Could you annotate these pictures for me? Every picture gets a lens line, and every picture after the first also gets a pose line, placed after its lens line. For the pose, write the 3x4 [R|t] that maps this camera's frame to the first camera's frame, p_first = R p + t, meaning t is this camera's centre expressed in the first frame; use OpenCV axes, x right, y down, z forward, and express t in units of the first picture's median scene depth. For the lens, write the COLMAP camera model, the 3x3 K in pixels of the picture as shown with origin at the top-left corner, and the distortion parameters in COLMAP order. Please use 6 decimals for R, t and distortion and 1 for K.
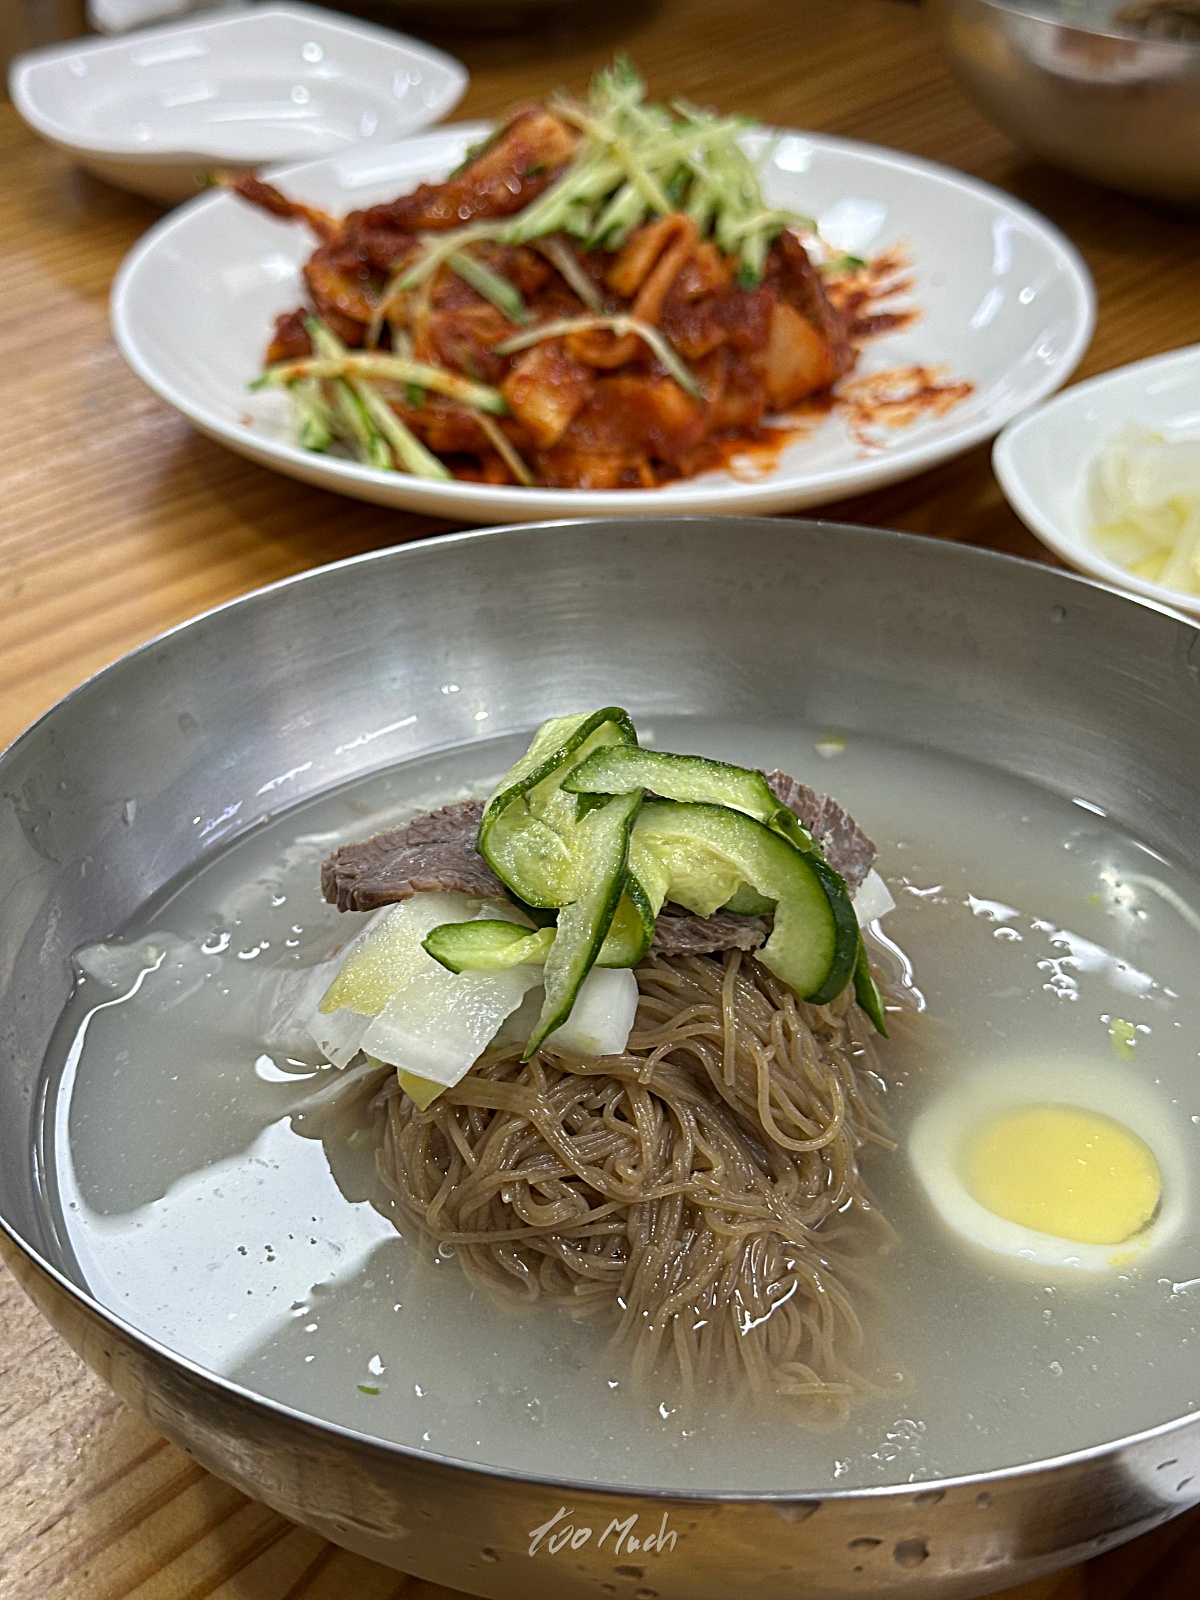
lens RADIAL K [[2282.4, 0, 600.4], [0, 2282.4, 800.0], [0, 0, 1]] dist [0.008416, 0.000000]
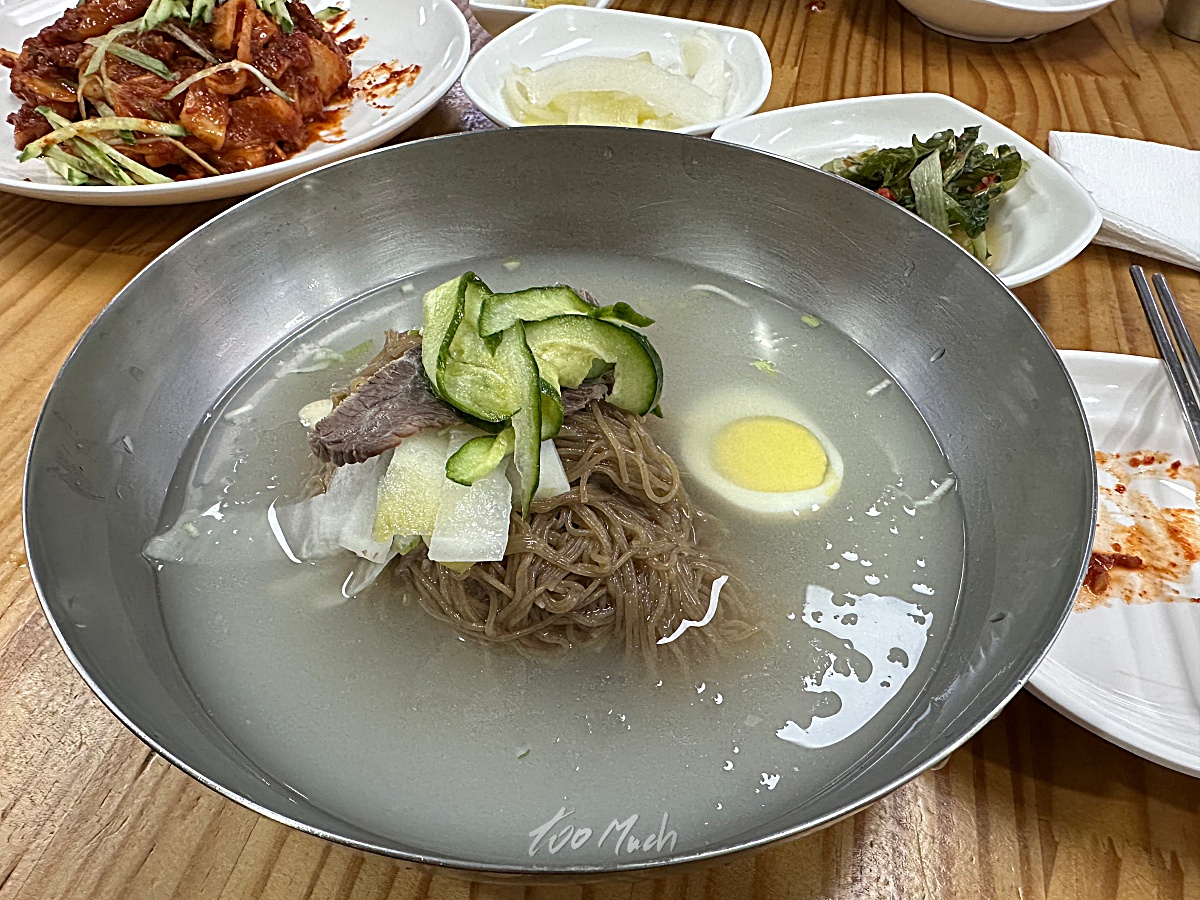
lens RADIAL K [[845.2, 0, 586.1], [0, 845.2, 513.7], [0, 0, 1]] dist [-0.005865, -0.006575]
pose [[0.872384, -0.378575, 0.309236, -0.159501], [0.279213, 0.905178, 0.320458, -0.054157], [-0.401231, -0.193220, 0.895366, 0.462824]]
